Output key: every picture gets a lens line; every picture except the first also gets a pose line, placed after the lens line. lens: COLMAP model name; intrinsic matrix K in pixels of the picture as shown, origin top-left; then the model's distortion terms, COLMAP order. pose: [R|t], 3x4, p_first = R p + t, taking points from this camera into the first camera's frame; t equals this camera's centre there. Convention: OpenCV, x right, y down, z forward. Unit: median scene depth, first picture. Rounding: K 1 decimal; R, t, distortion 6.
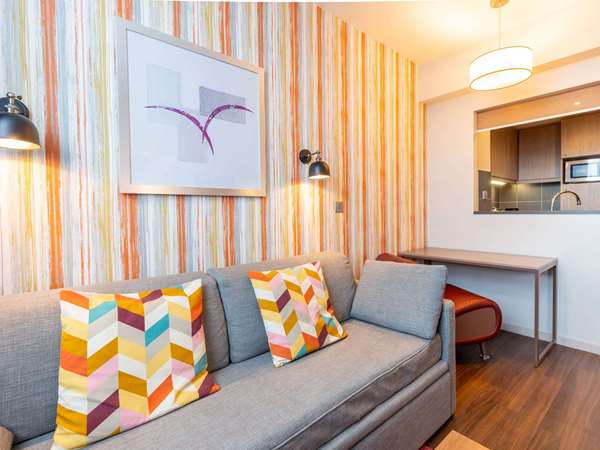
lens RADIAL K [[295.5, 0, 299.9], [0, 295.5, 217.6], [0, 0, 1]] dist [0.001495, -0.000043]
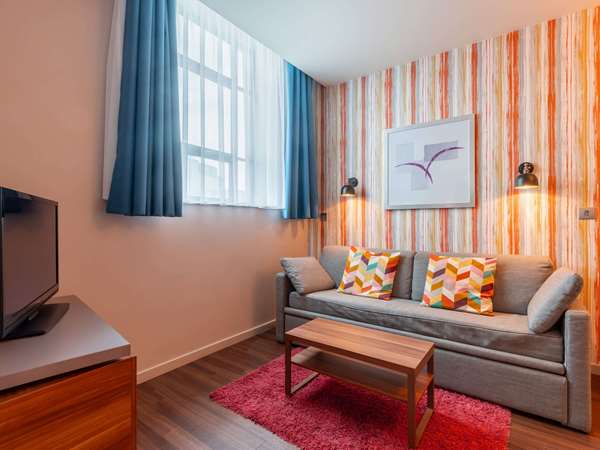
lens RADIAL K [[312.2, 0, 300.0], [0, 312.2, 225.0], [0, 0, 1]] dist [0.001072, 0.000337]
pose [[0.242918, 0.022012, -0.969797, 1.254685], [-0.022937, 0.999593, 0.016943, 0.004928], [0.969776, 0.018128, 0.243324, -0.137443]]
